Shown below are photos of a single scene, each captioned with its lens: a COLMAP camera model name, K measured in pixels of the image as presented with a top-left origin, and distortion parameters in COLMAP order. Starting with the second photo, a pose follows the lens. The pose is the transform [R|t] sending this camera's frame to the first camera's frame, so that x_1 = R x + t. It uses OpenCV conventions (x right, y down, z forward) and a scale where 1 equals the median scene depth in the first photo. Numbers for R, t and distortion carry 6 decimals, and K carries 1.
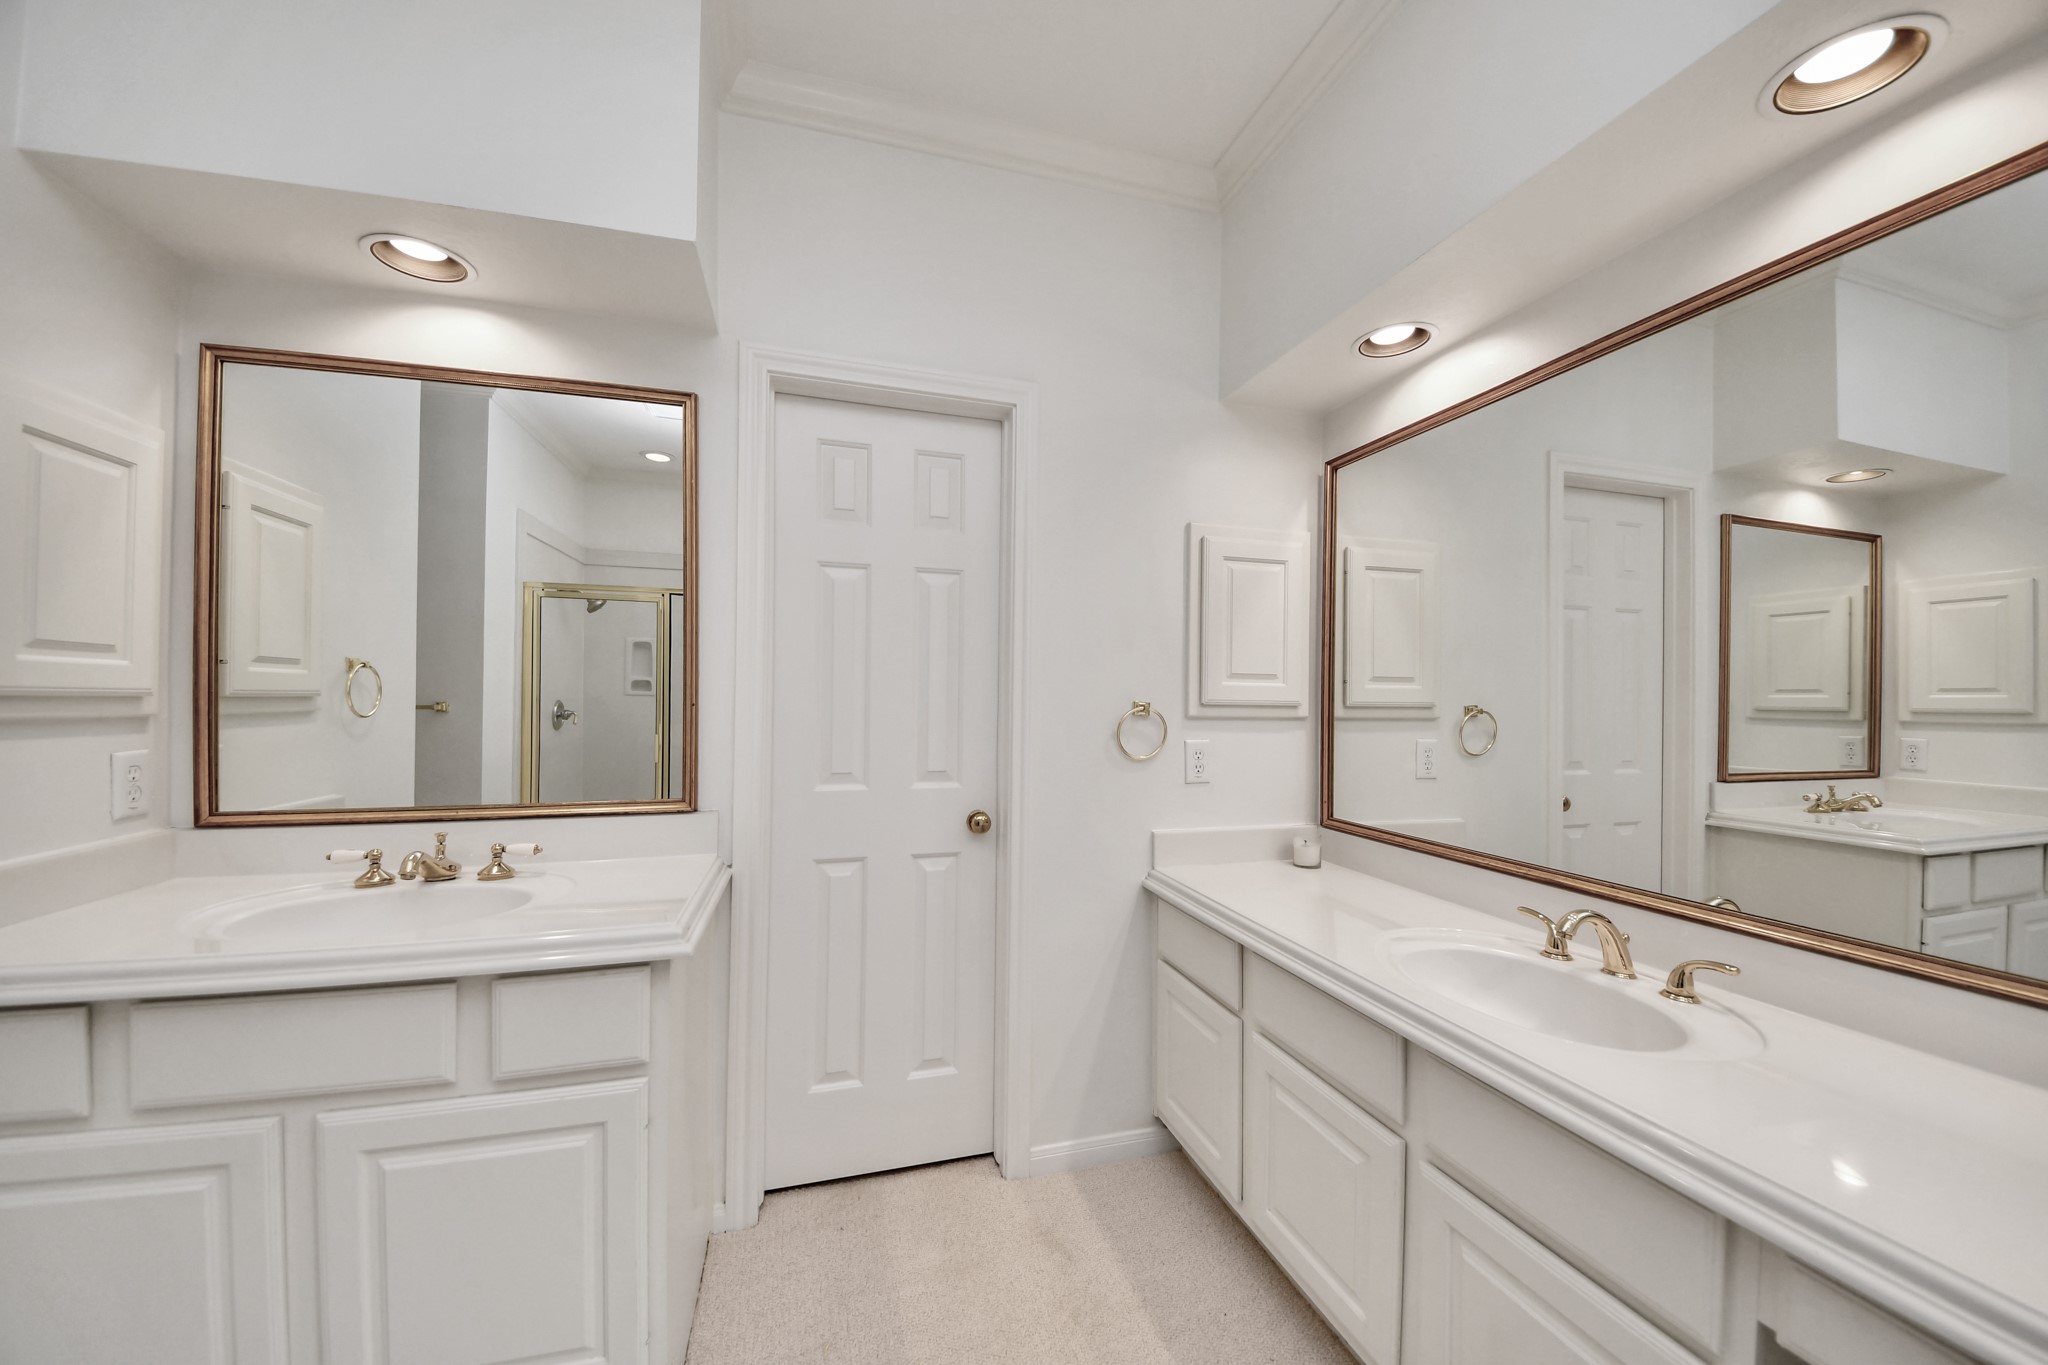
lens RADIAL K [[728.1, 0, 1011.3], [0, 728.1, 693.7], [0, 0, 1]] dist [0.003282, -0.004791]
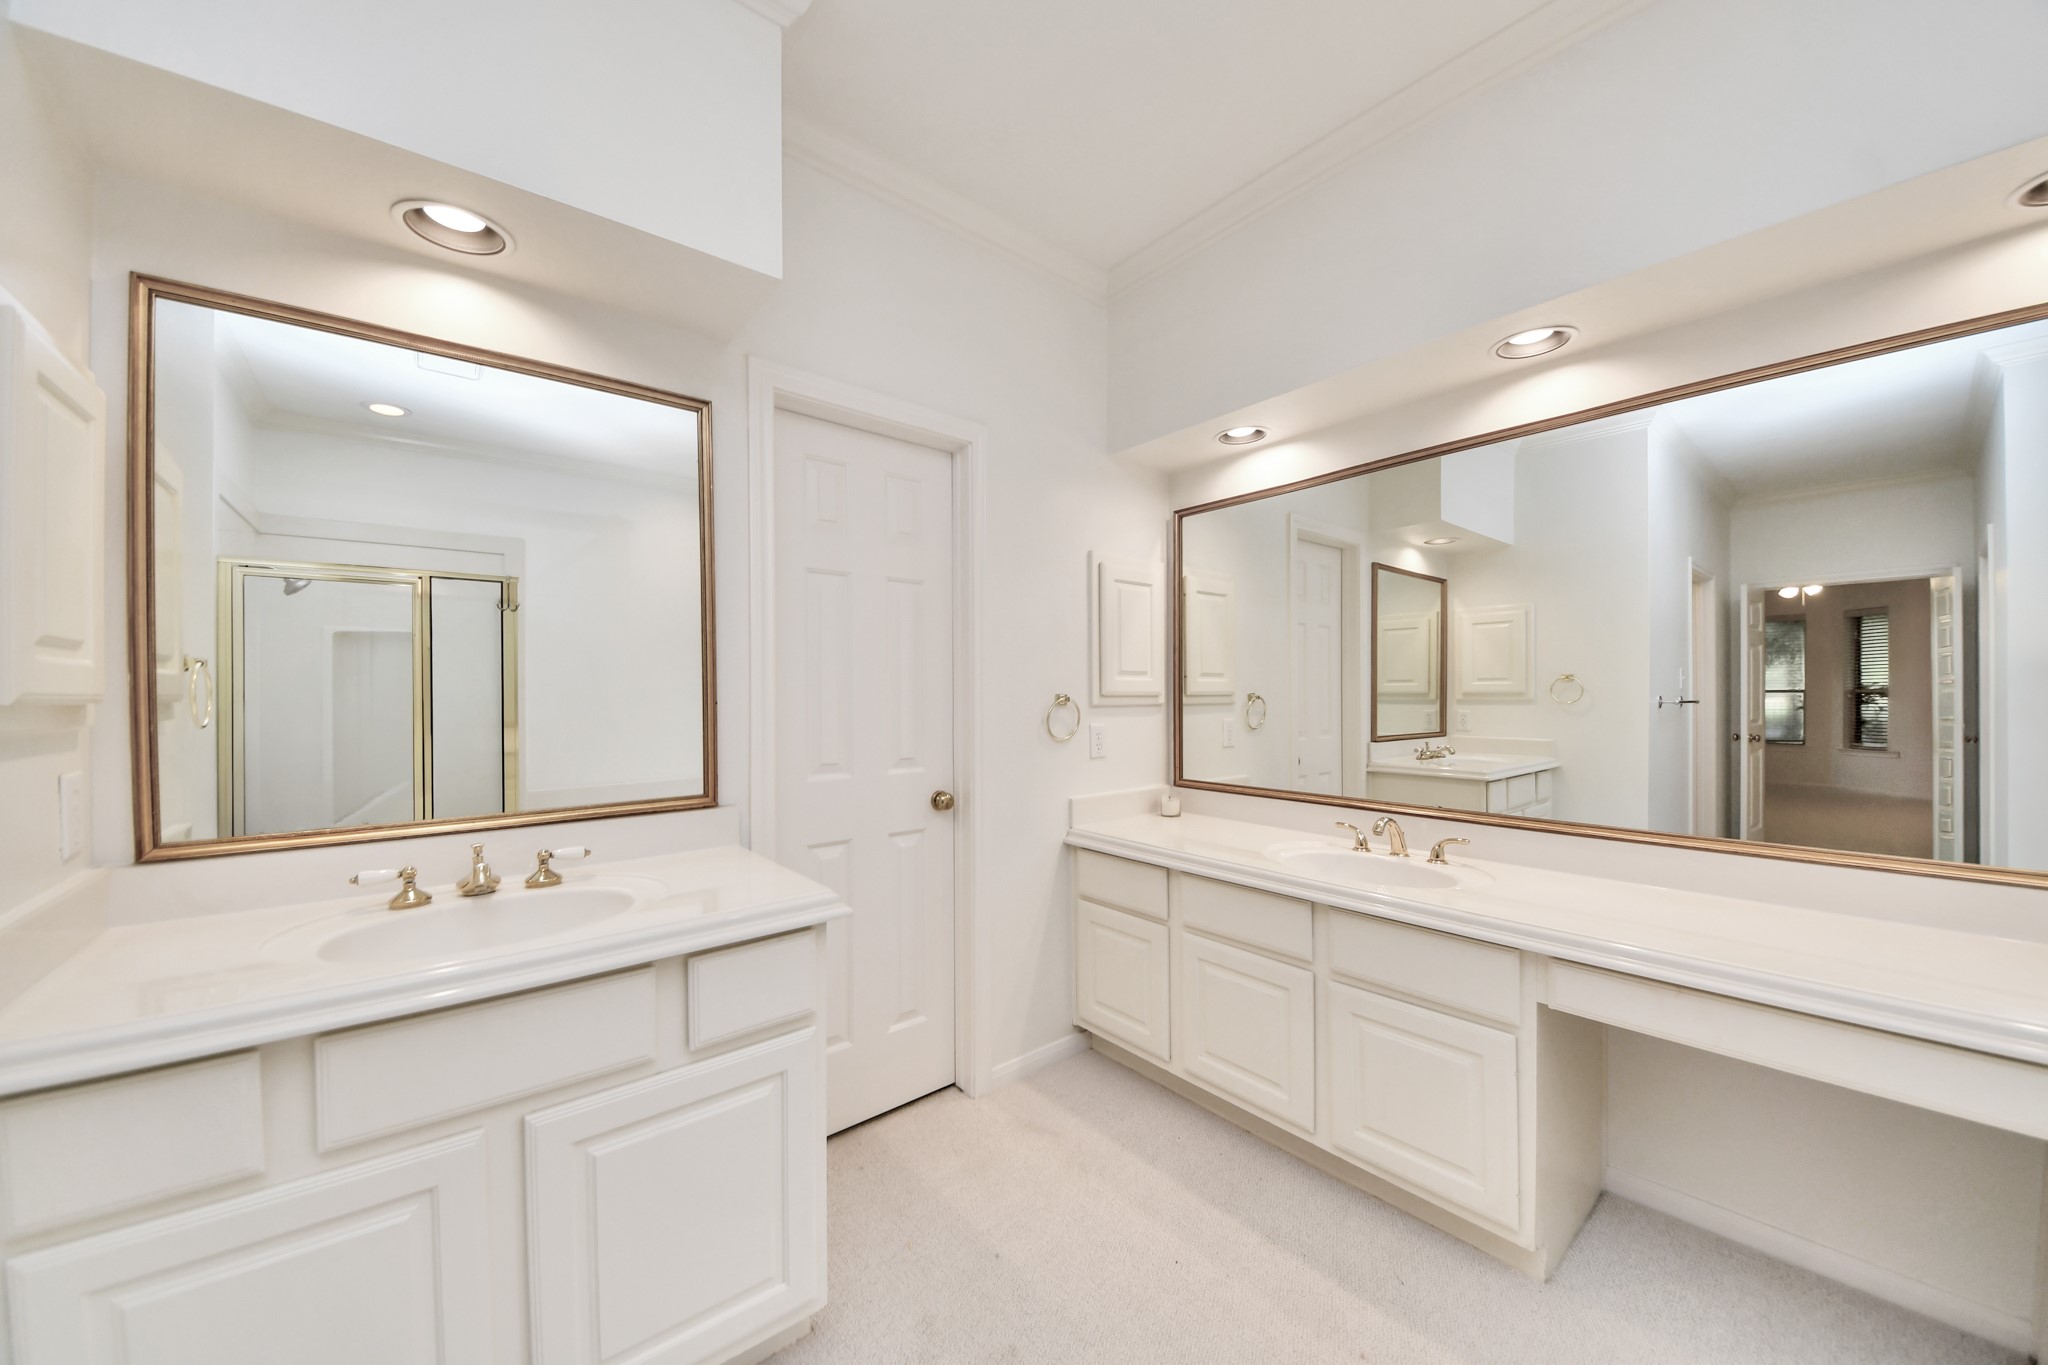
lens RADIAL K [[728.1, 0, 1003.4], [0, 728.1, 692.4], [0, 0, 1]] dist [0.003282, -0.004791]
pose [[0.919947, -0.014235, 0.391784, -0.414971], [0.011677, 0.999892, 0.008911, -0.004131], [-0.391869, -0.003623, 0.920014, -0.104210]]
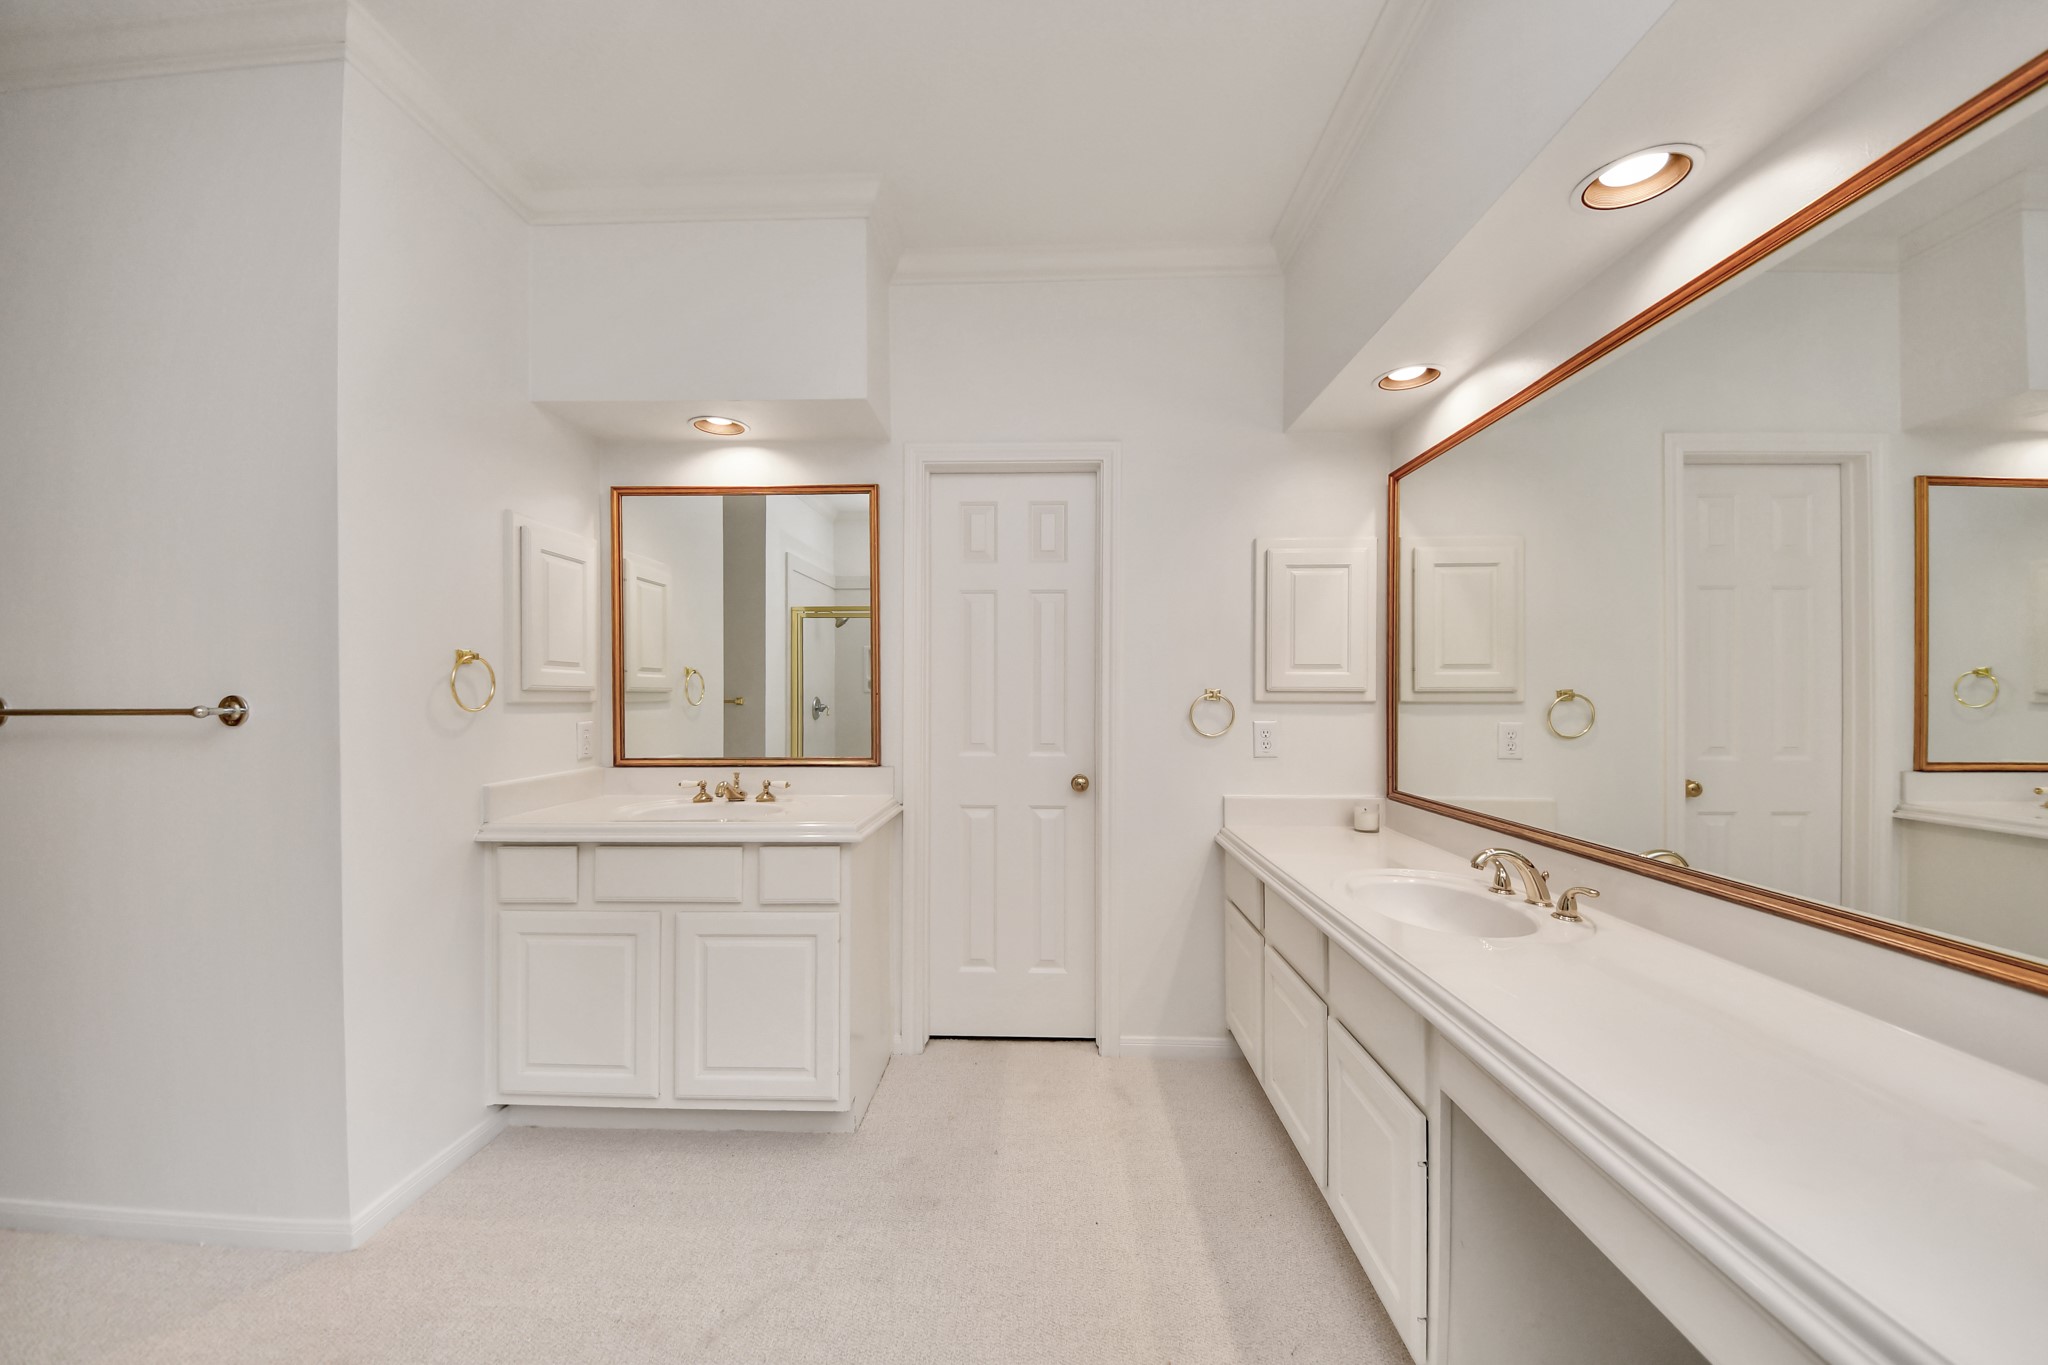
lens RADIAL K [[728.1, 0, 996.7], [0, 728.1, 692.9], [0, 0, 1]] dist [0.003282, -0.004791]
pose [[0.946975, -0.010162, -0.321146, 0.239027], [0.010745, 0.999942, 0.000041, 0.014160], [0.321127, -0.003490, 0.947030, -0.289082]]
